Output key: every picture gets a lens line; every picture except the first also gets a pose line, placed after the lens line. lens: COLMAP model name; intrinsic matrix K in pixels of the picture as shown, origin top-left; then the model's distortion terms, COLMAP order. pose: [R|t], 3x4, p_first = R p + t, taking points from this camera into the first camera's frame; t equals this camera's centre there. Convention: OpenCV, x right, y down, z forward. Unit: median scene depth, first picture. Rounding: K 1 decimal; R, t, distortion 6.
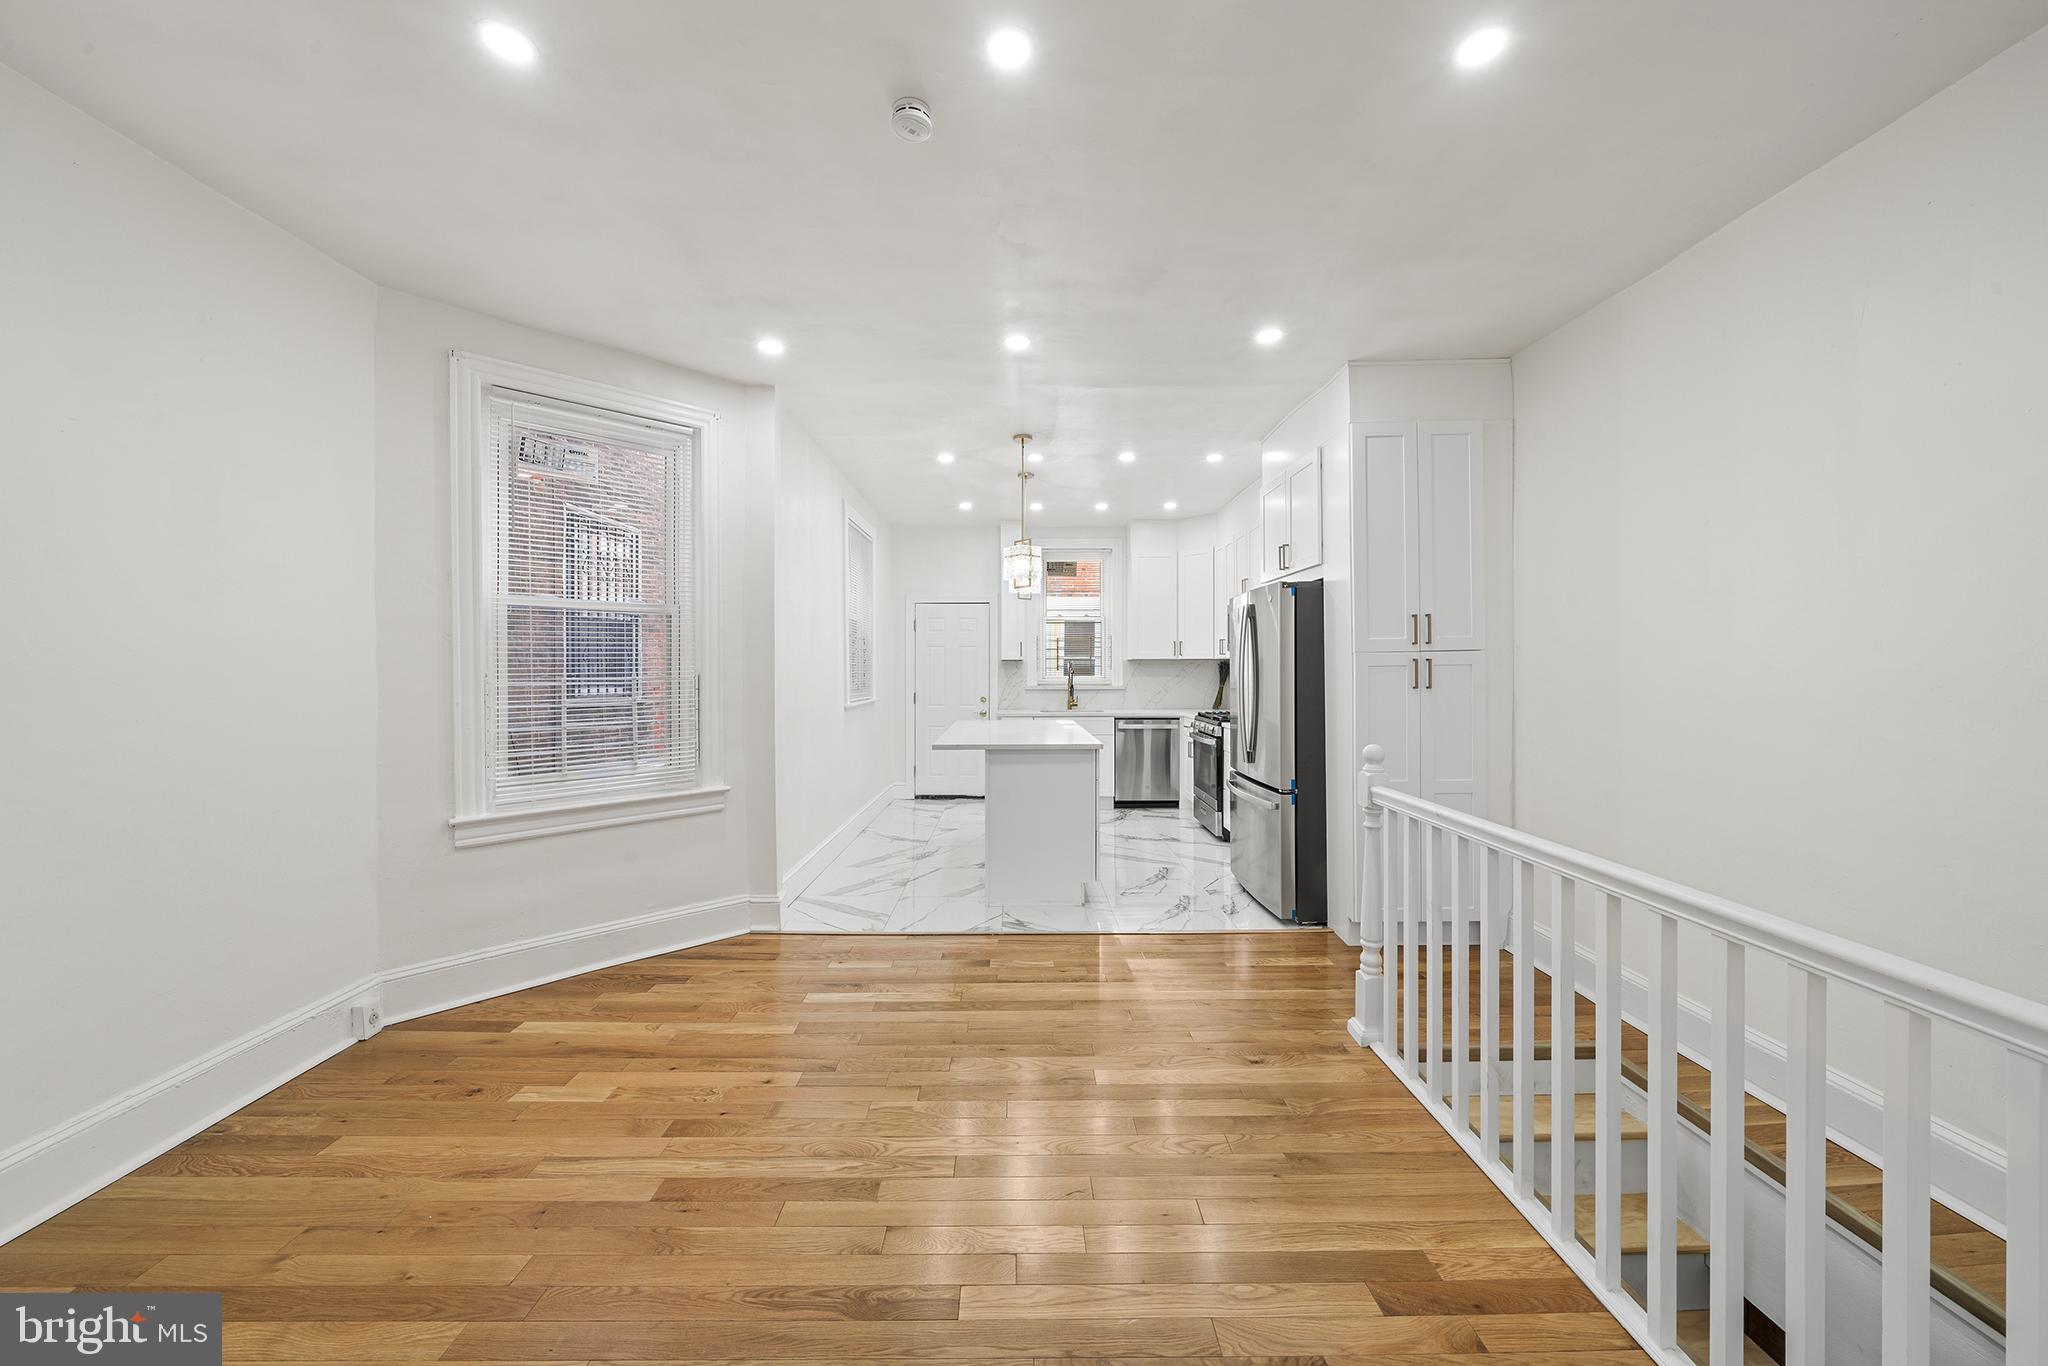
lens RADIAL K [[718.3, 0, 1026.5], [0, 718.3, 667.9], [0, 0, 1]] dist [0.000558, 0.000006]
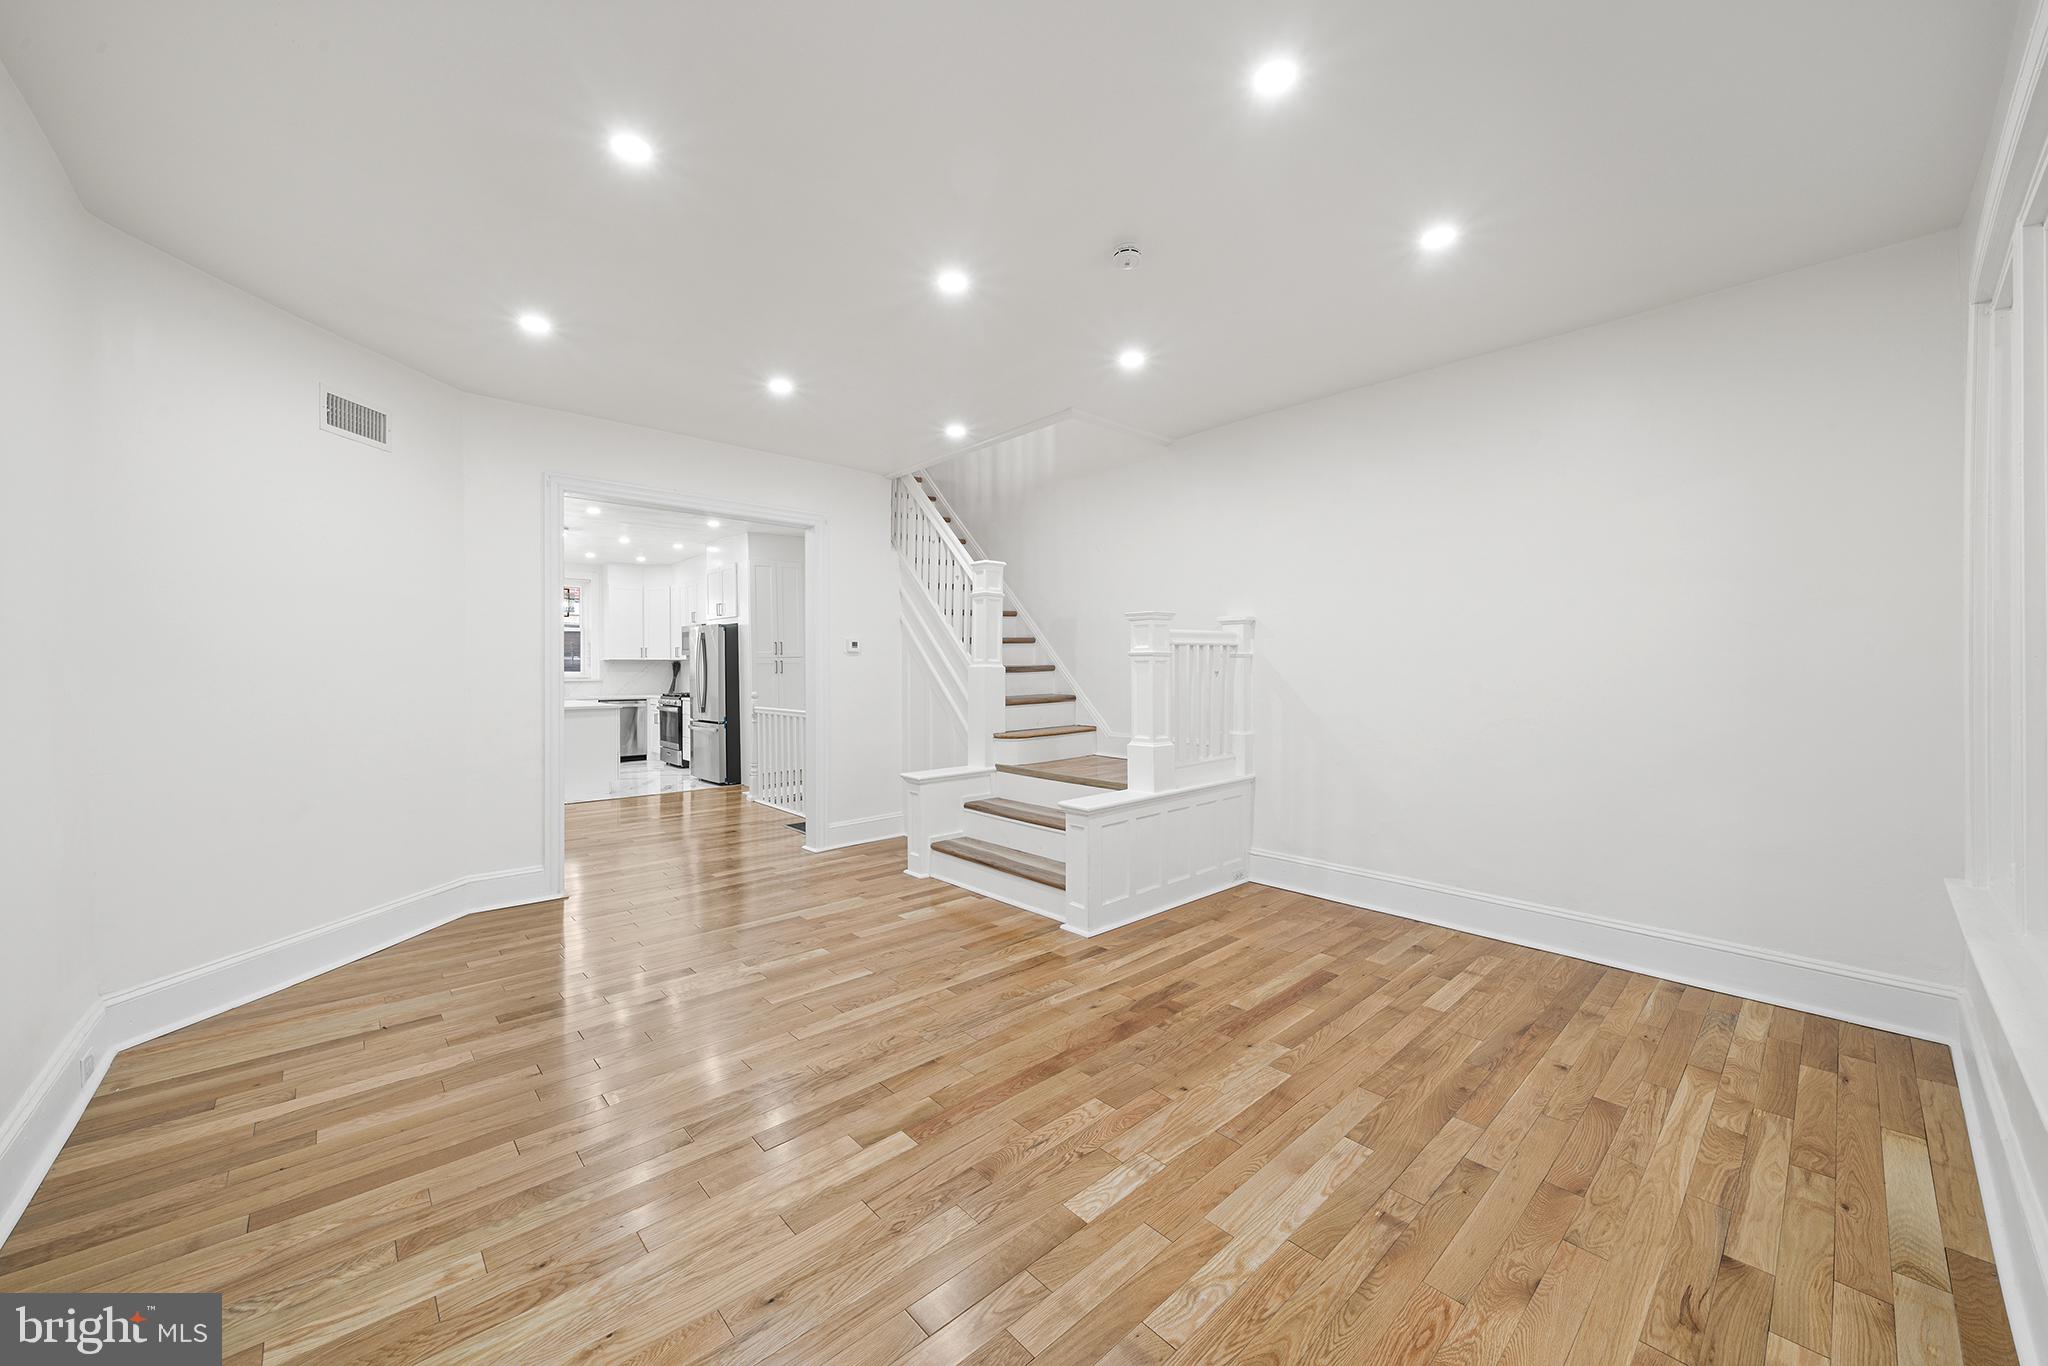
lens RADIAL K [[764.4, 0, 1028.5], [0, 764.4, 671.7], [0, 0, 1]] dist [-0.000926, -0.000090]
pose [[0.737196, -0.007635, 0.675636, -0.376708], [0.003921, 0.999968, 0.007022, 0.006215], [-0.675667, -0.002528, 0.737202, -0.973273]]
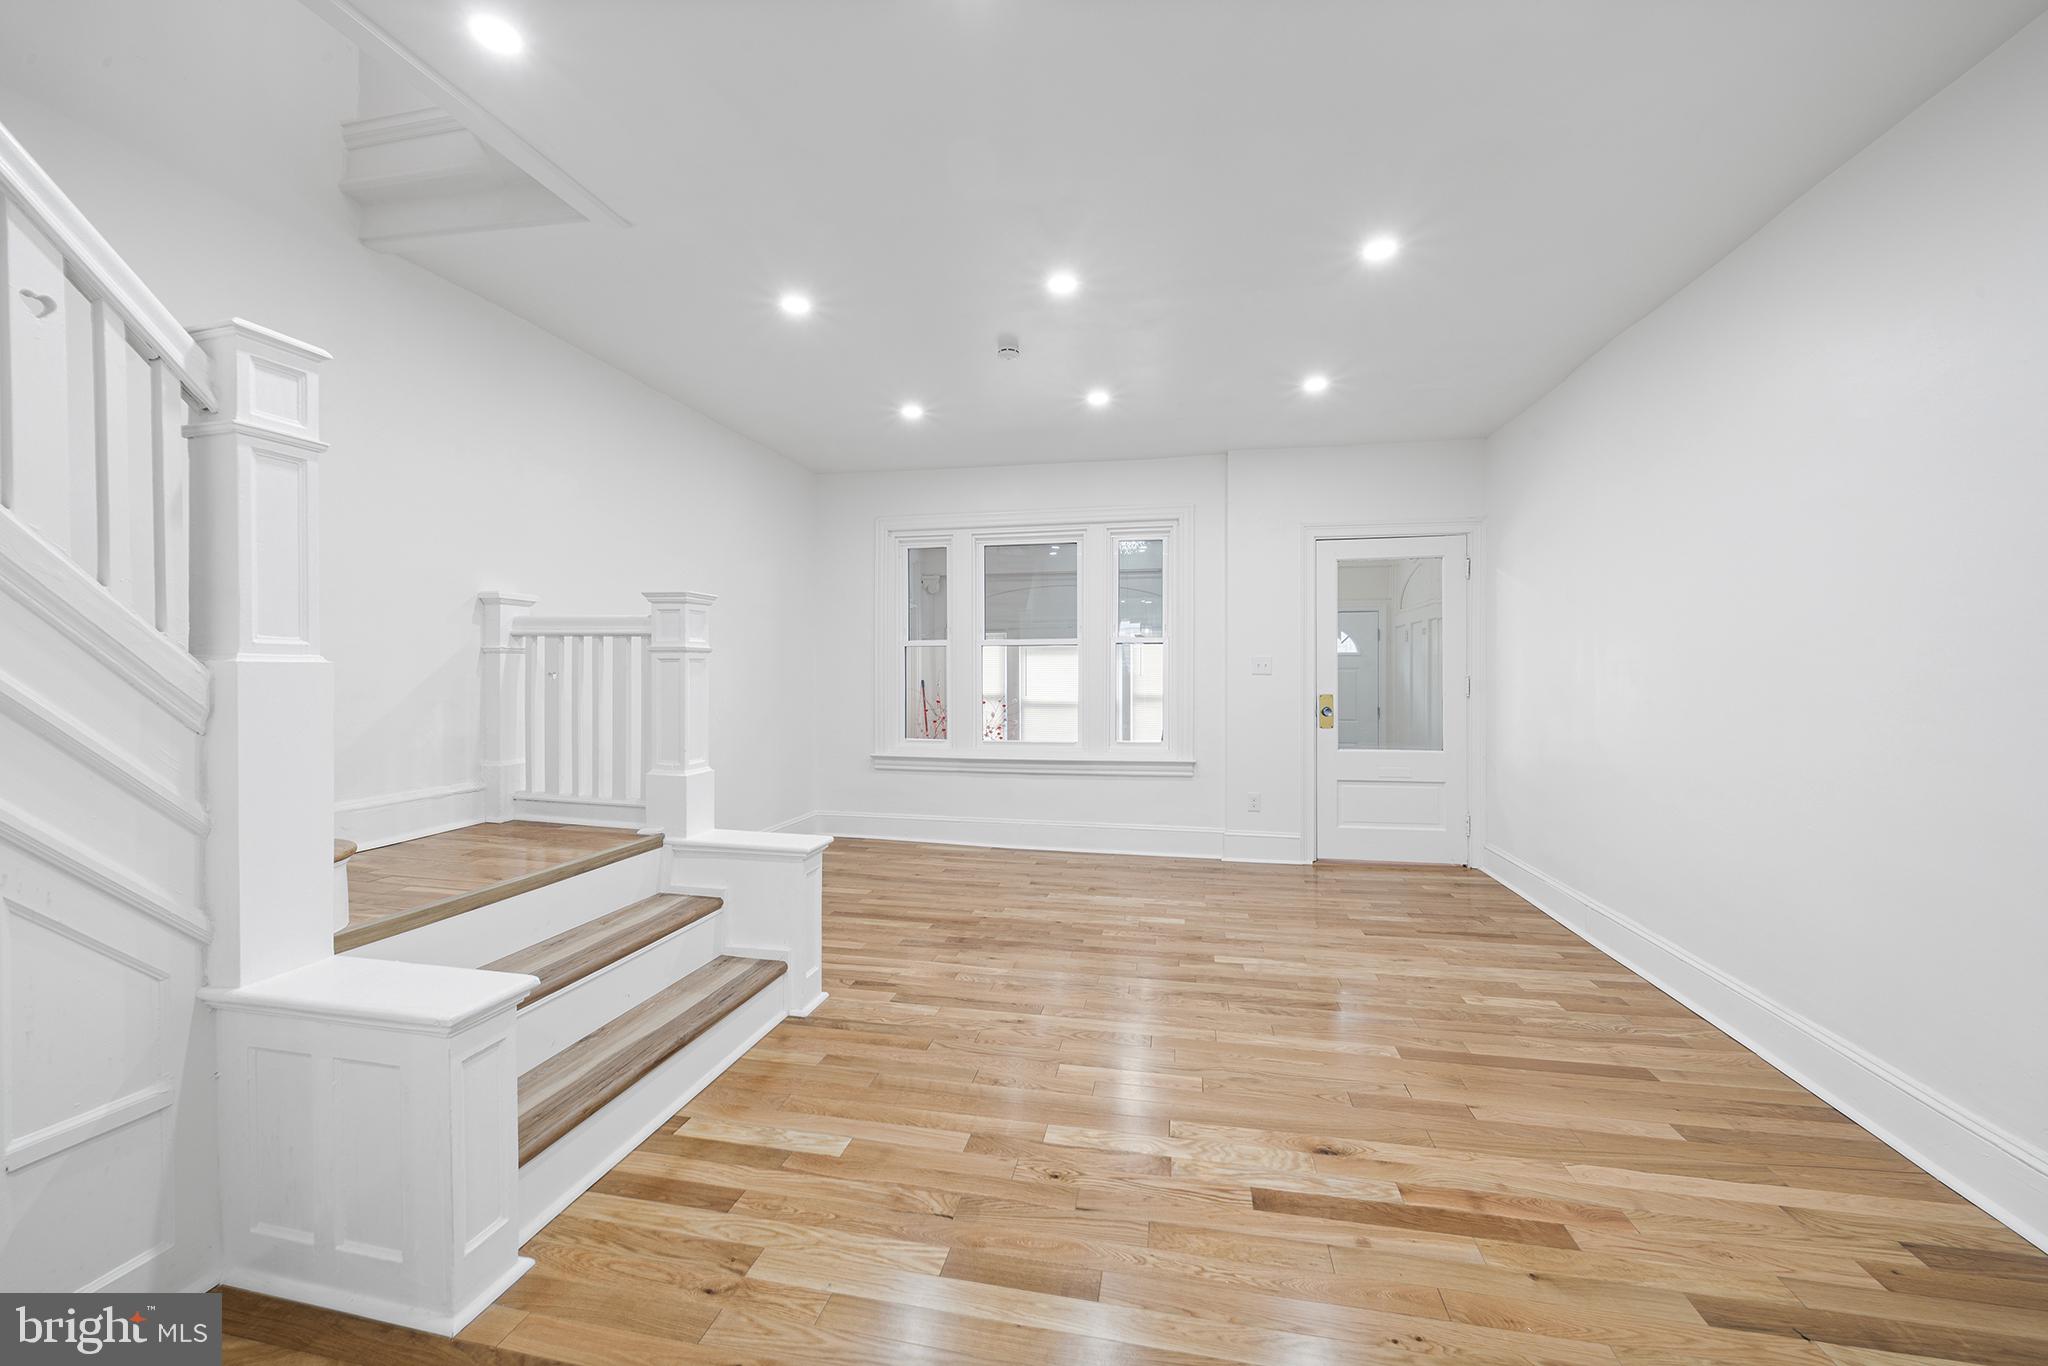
lens RADIAL K [[764.4, 0, 1026.0], [0, 764.4, 677.6], [0, 0, 1]] dist [-0.000926, -0.000090]
pose [[-0.978444, -0.006340, 0.206417, 0.200883], [-0.004301, 0.999937, 0.010323, 0.011364], [-0.206470, 0.009212, -0.978410, 1.371492]]
